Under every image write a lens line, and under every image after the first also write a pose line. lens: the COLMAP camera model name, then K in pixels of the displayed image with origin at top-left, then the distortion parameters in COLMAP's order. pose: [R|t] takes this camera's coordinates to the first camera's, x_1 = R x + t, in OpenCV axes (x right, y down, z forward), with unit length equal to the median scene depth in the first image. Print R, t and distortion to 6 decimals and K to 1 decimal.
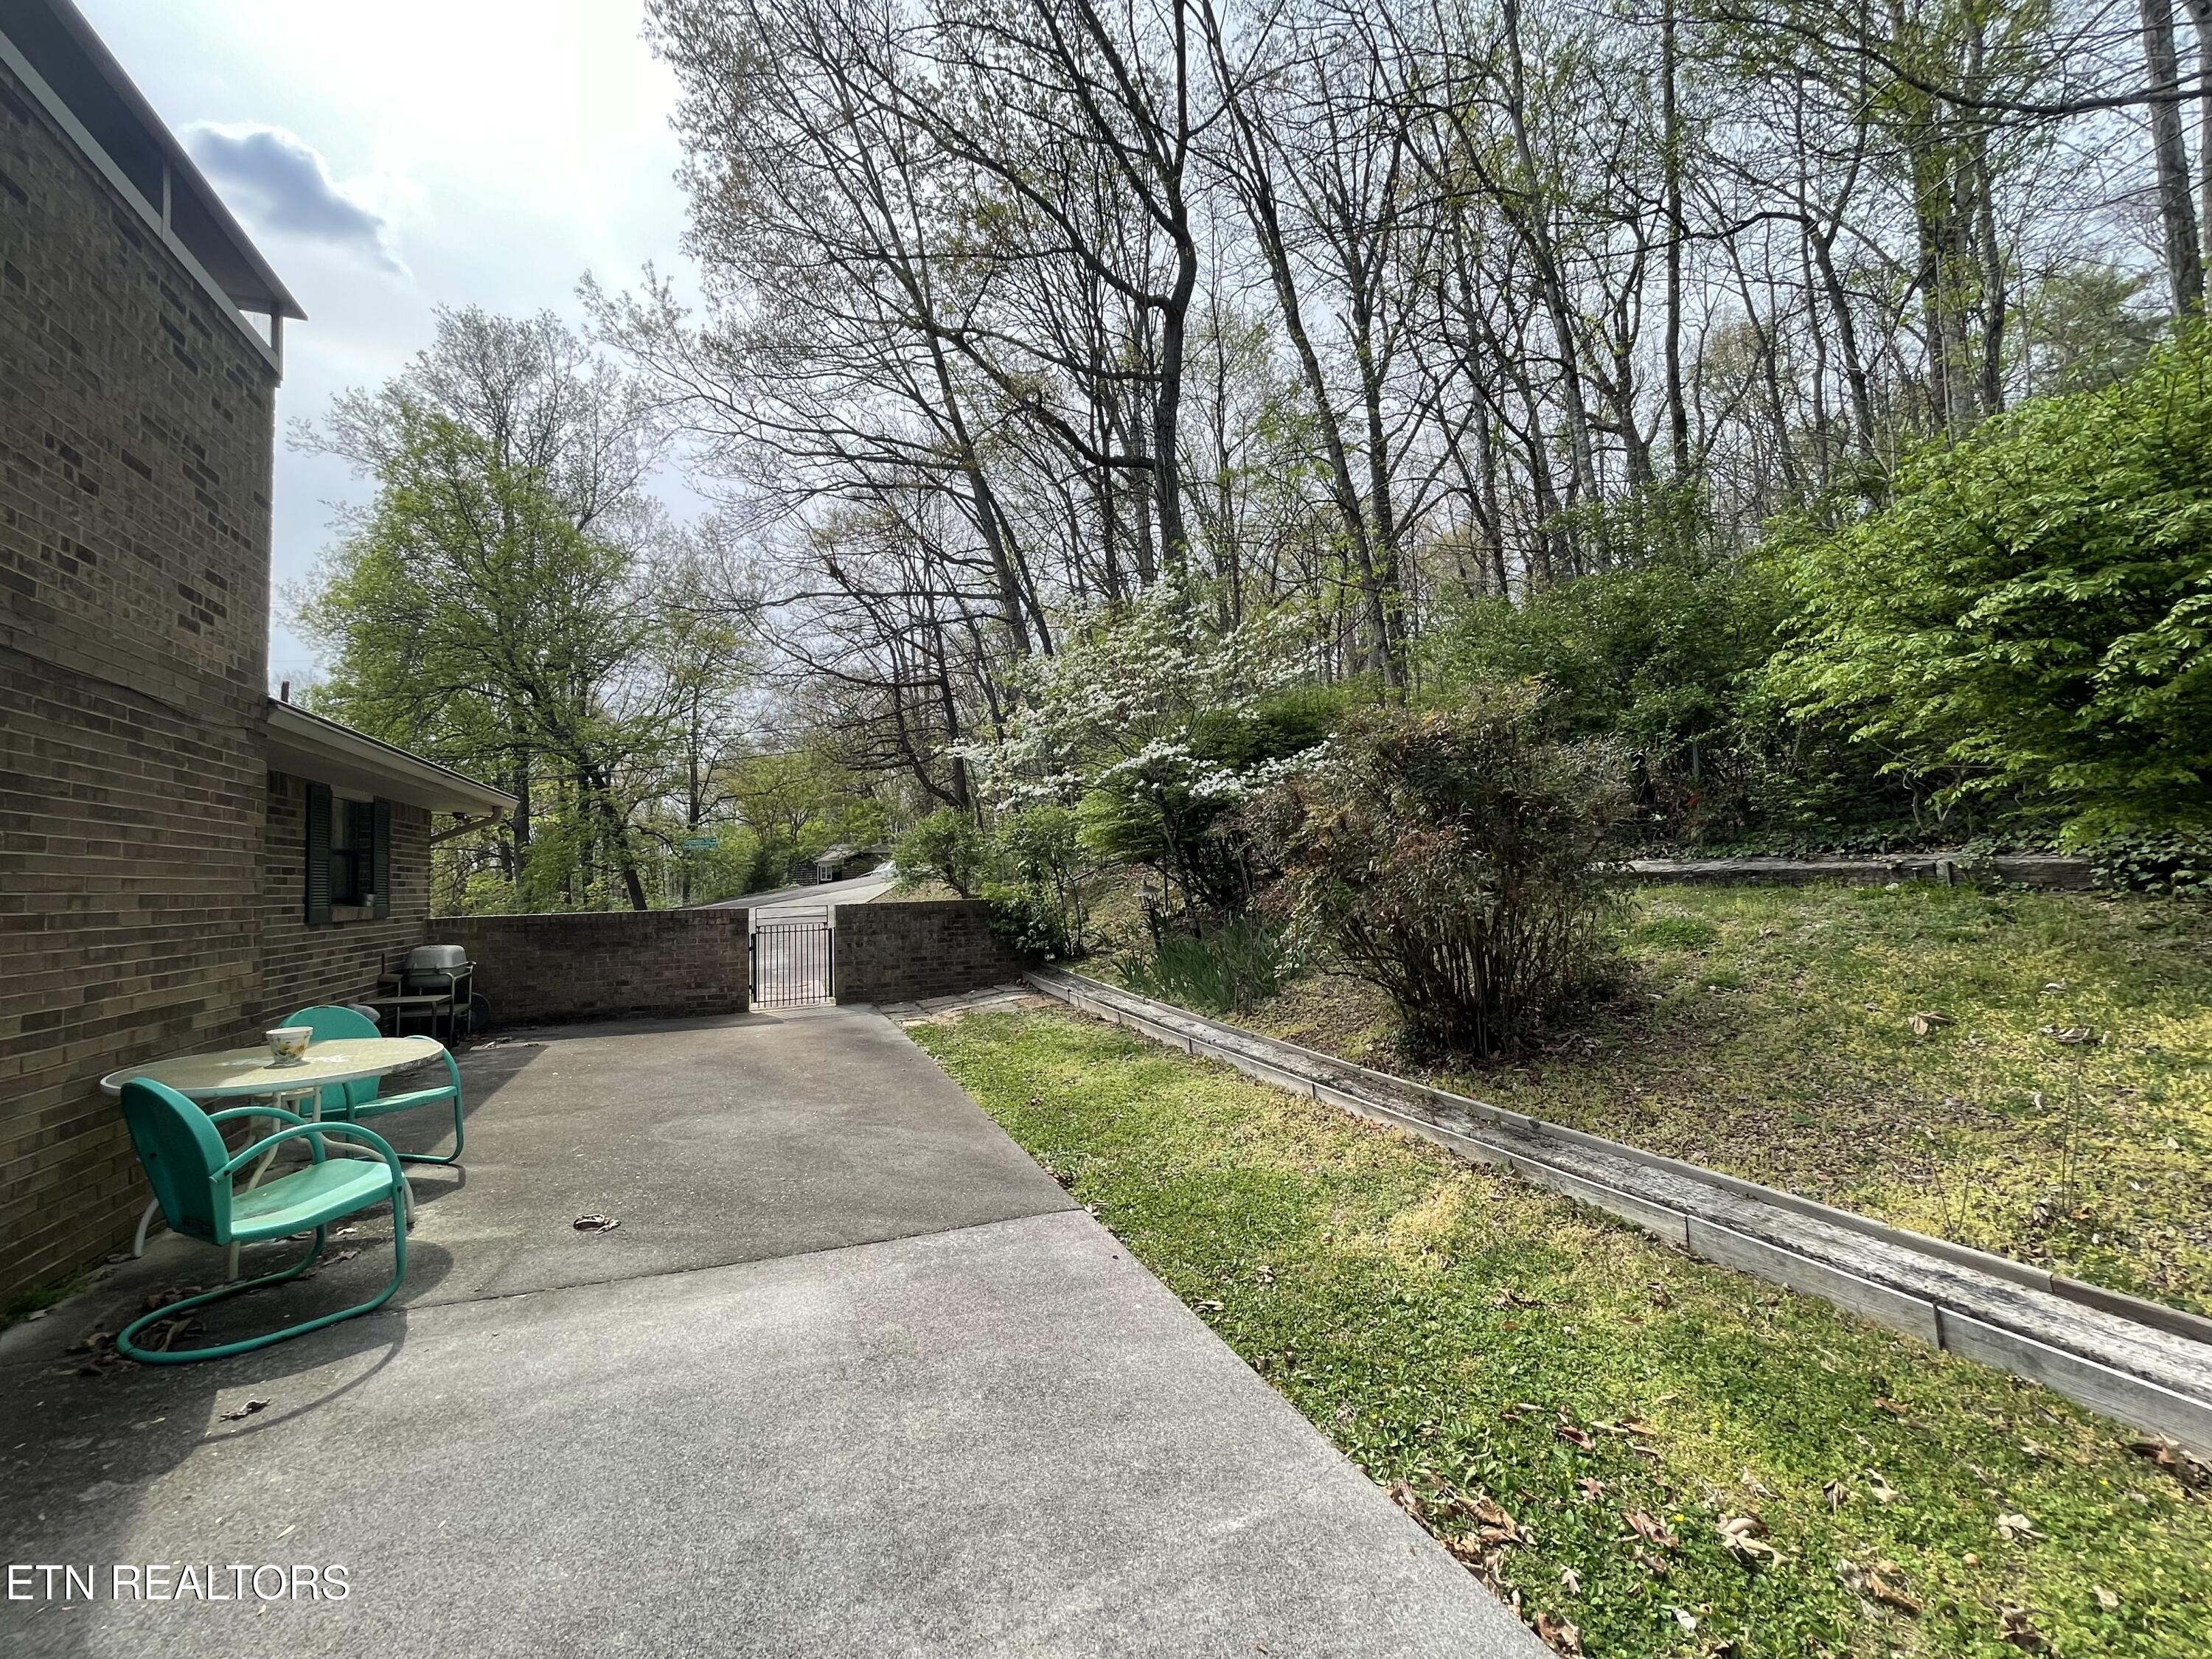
lens RADIAL K [[899.4, 0, 1106.0], [0, 899.4, 829.5], [0, 0, 1]] dist [0.002483, -0.000182]
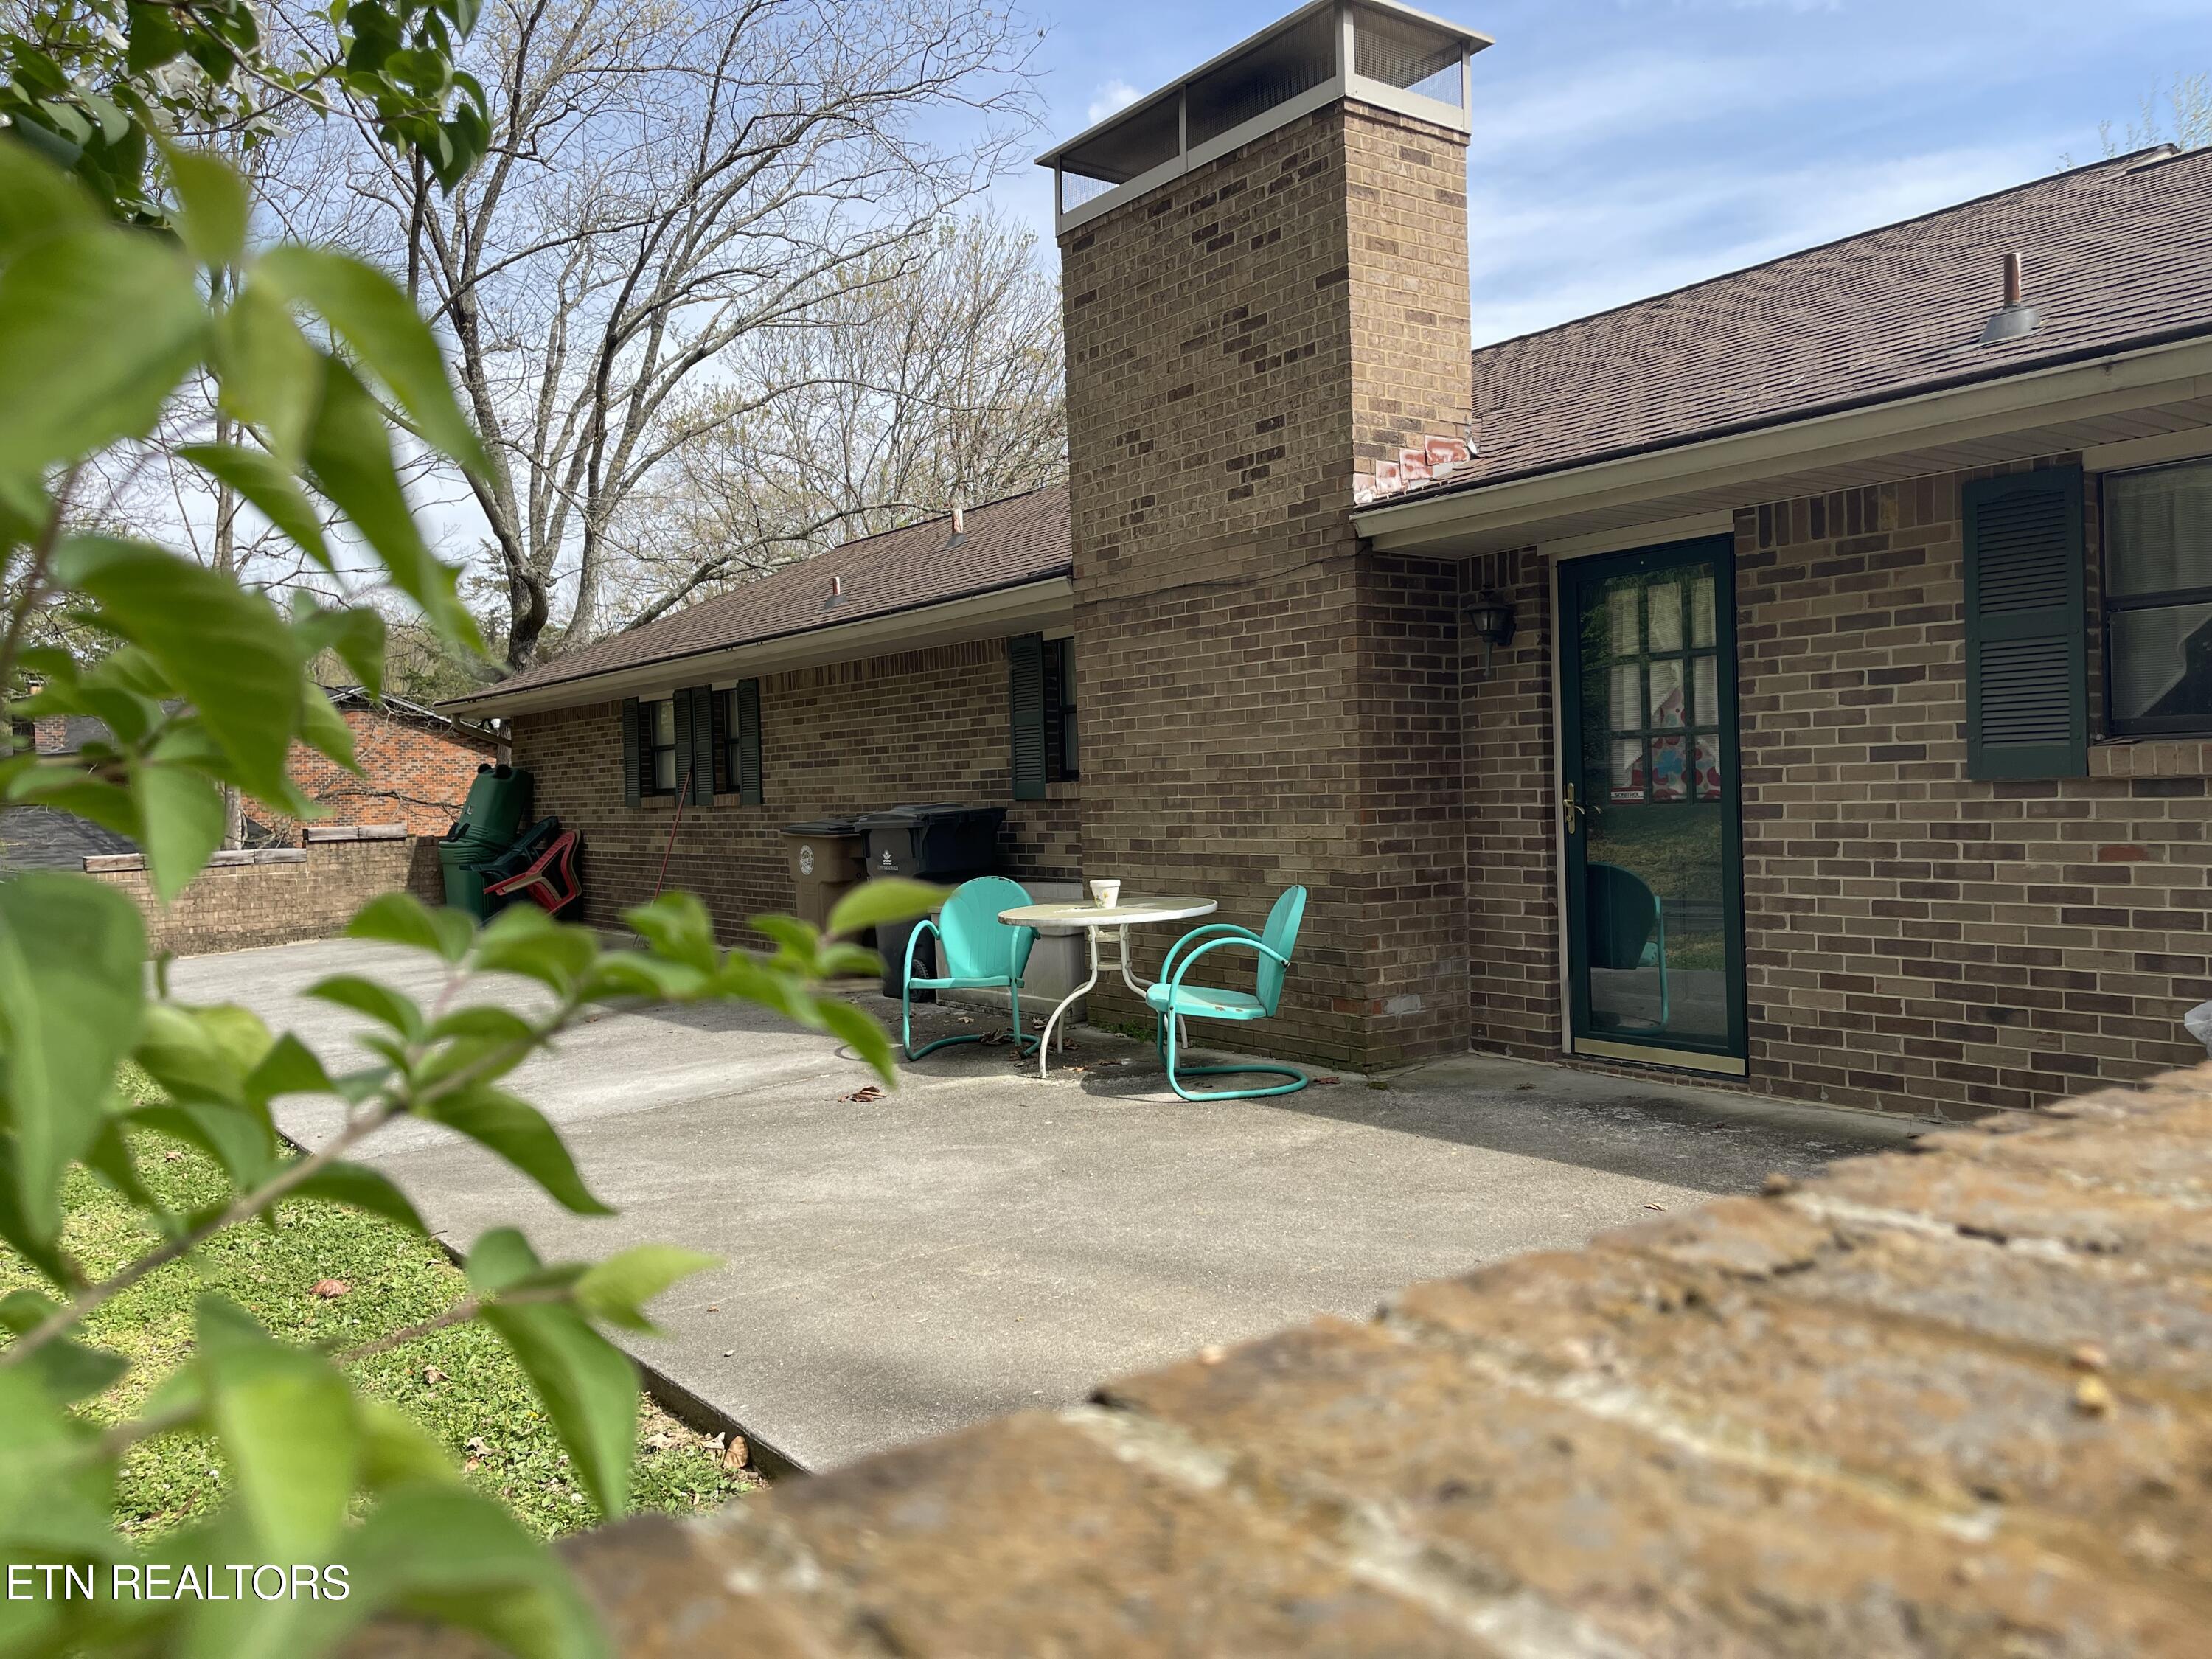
lens RADIAL K [[1672.7, 0, 1112.8], [0, 1672.7, 813.6], [0, 0, 1]] dist [0.048339, -0.021995]
pose [[-0.966517, 0.066057, -0.247956, -0.258425], [0.074977, 0.996828, -0.026695, 0.125302], [0.245406, -0.044392, -0.968404, 1.955444]]
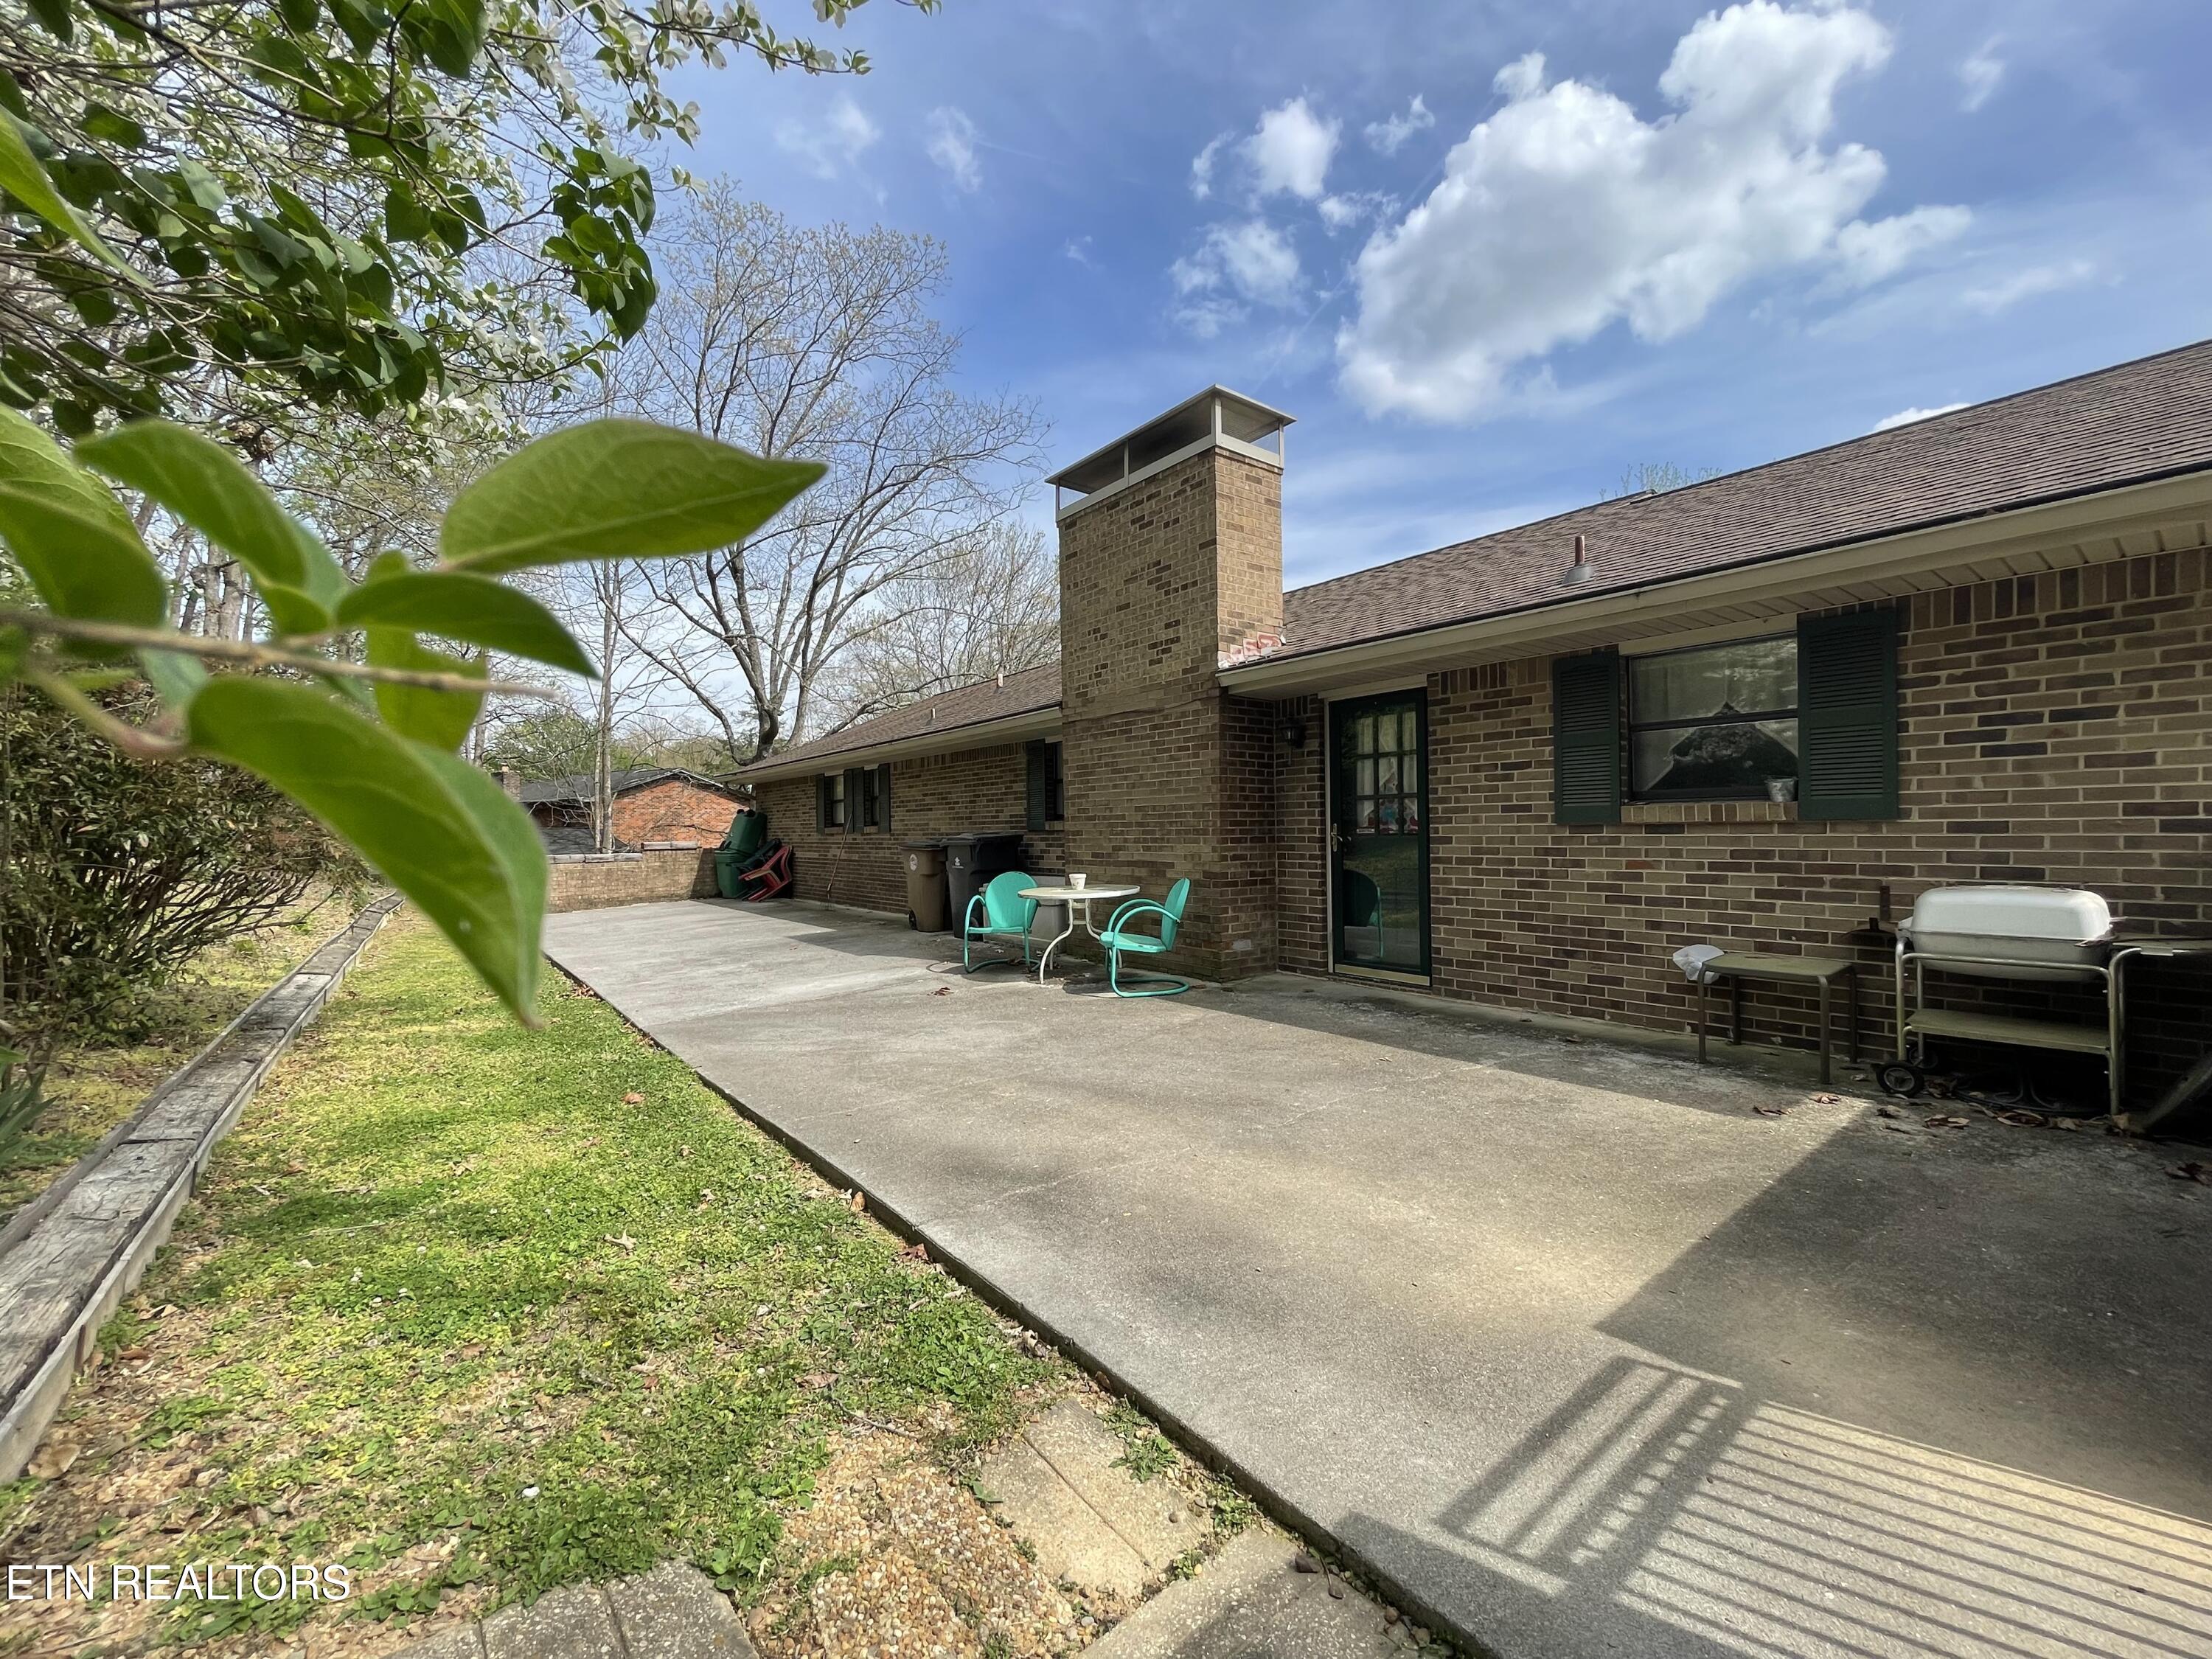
lens RADIAL K [[889.2, 0, 1099.9], [0, 889.2, 835.9], [0, 0, 1]] dist [0.014883, -0.016753]
pose [[-0.961785, 0.049811, -0.269238, -0.268809], [0.061111, 0.997560, -0.033747, 0.132063], [0.266900, -0.048911, -0.962482, 1.902158]]
